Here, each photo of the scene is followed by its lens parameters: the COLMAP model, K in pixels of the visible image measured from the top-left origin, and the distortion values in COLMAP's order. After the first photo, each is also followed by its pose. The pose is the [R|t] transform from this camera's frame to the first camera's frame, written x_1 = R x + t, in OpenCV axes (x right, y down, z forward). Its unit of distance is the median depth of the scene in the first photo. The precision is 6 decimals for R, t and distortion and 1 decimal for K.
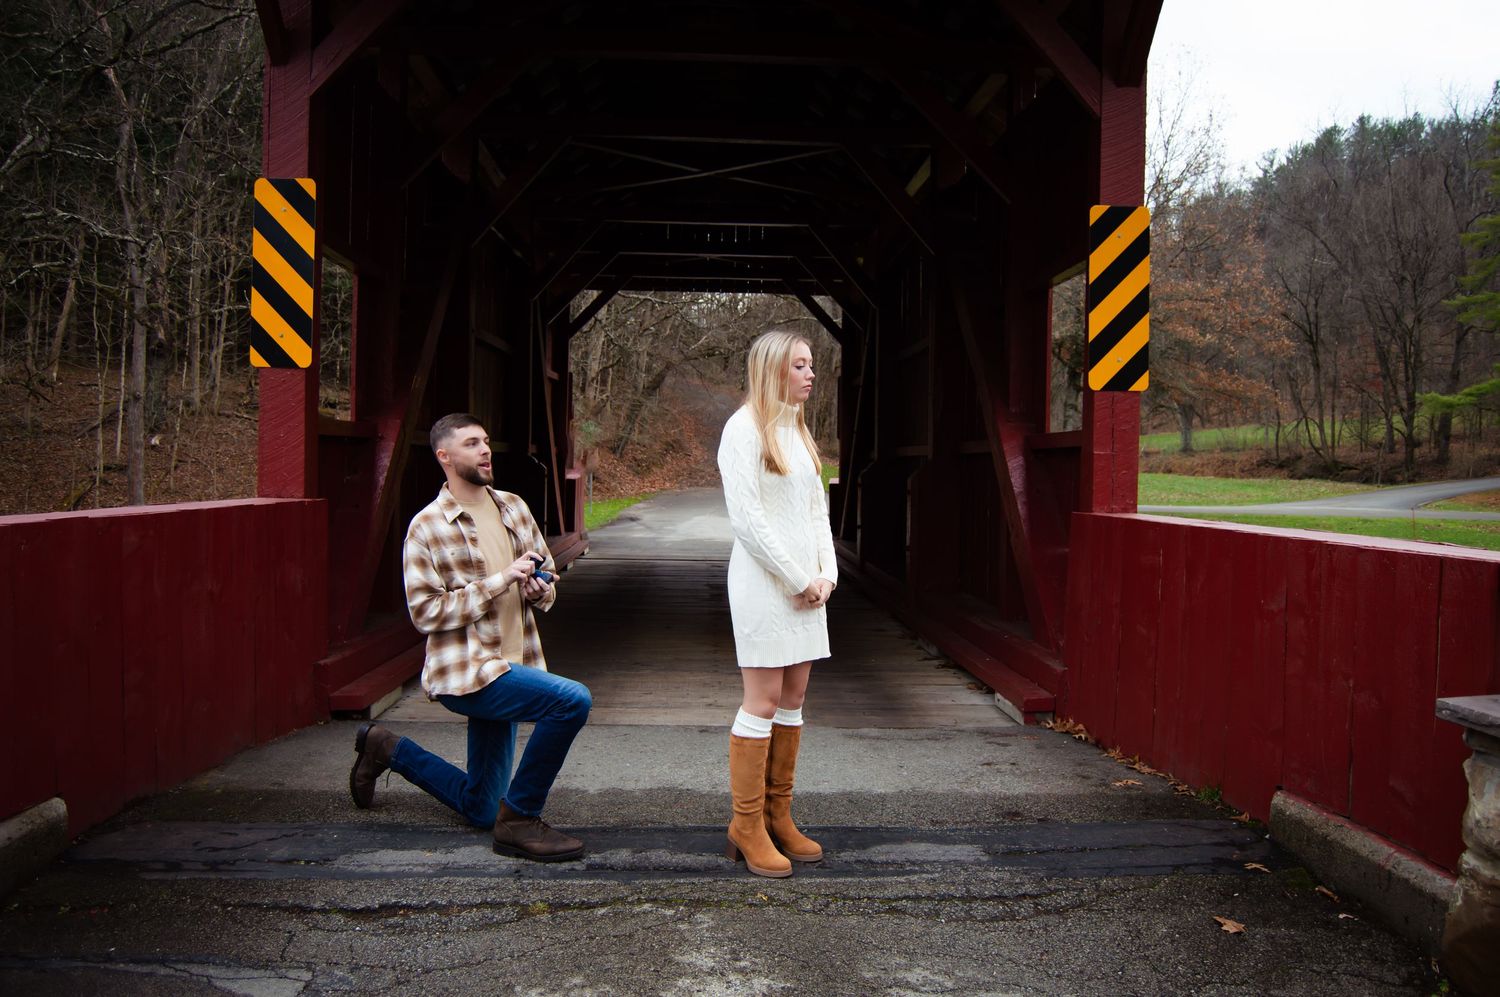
lens RADIAL K [[1216.6, 0, 750.0], [0, 1216.6, 498.5], [0, 0, 1]] dist [-0.056448, -0.001543]
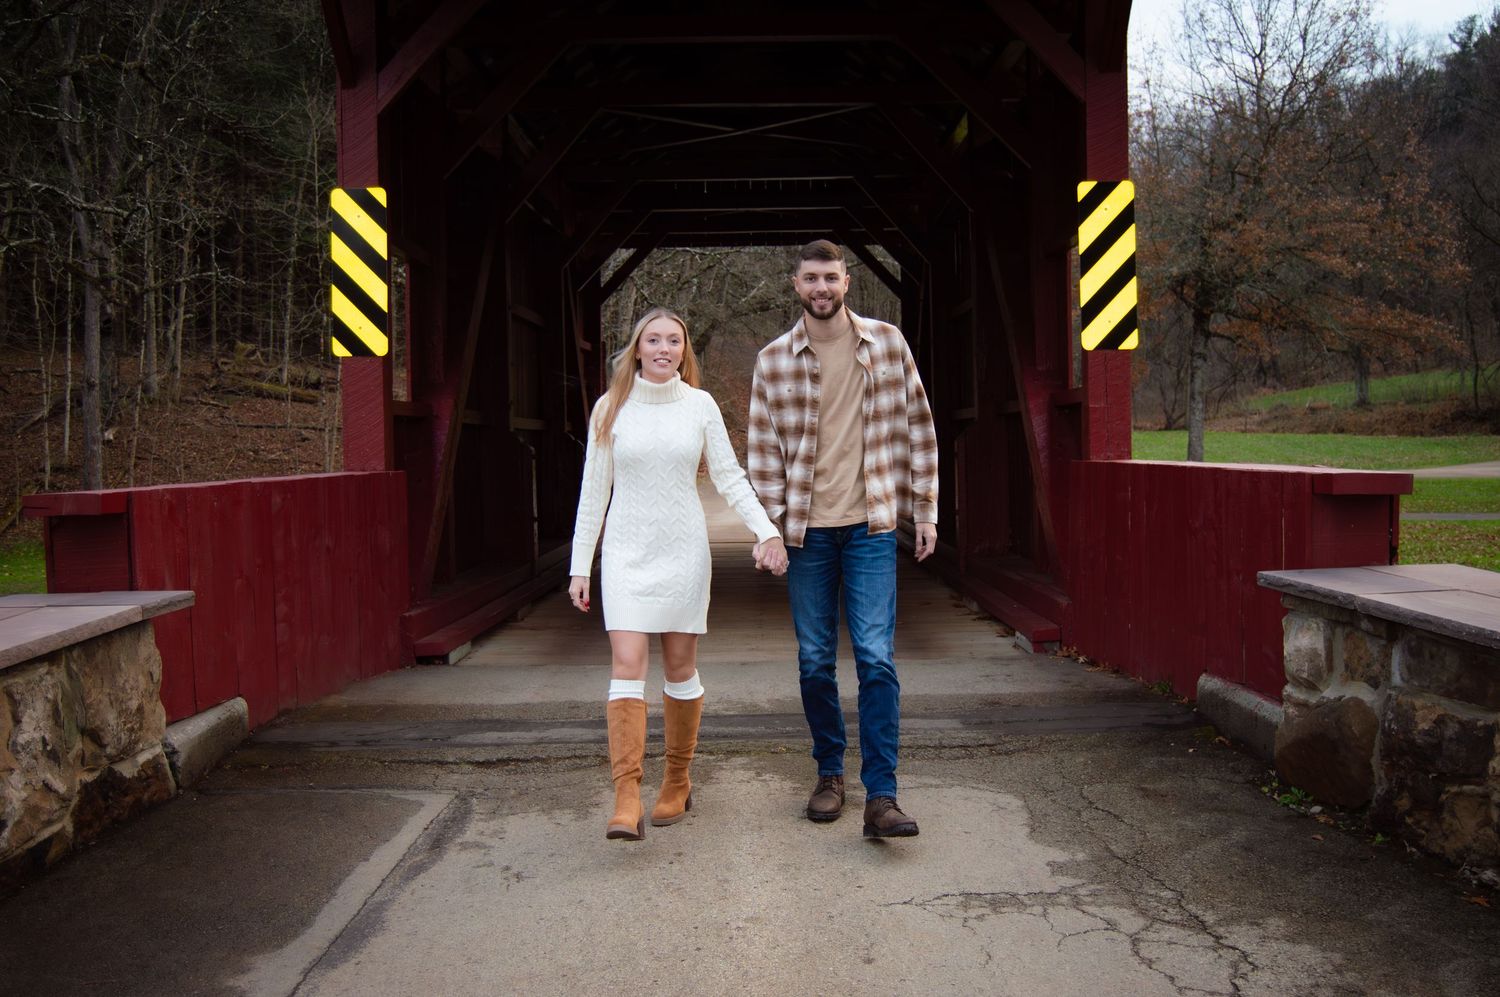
lens RADIAL K [[1657.5, 0, 750.0], [0, 1657.5, 498.5], [0, 0, 1]] dist [-0.018271, -0.014149]
pose [[0.998104, -0.032618, -0.052200, 0.033679], [0.032772, 0.999461, 0.002105, 0.021949], [0.052103, -0.003812, 0.998634, -0.347146]]
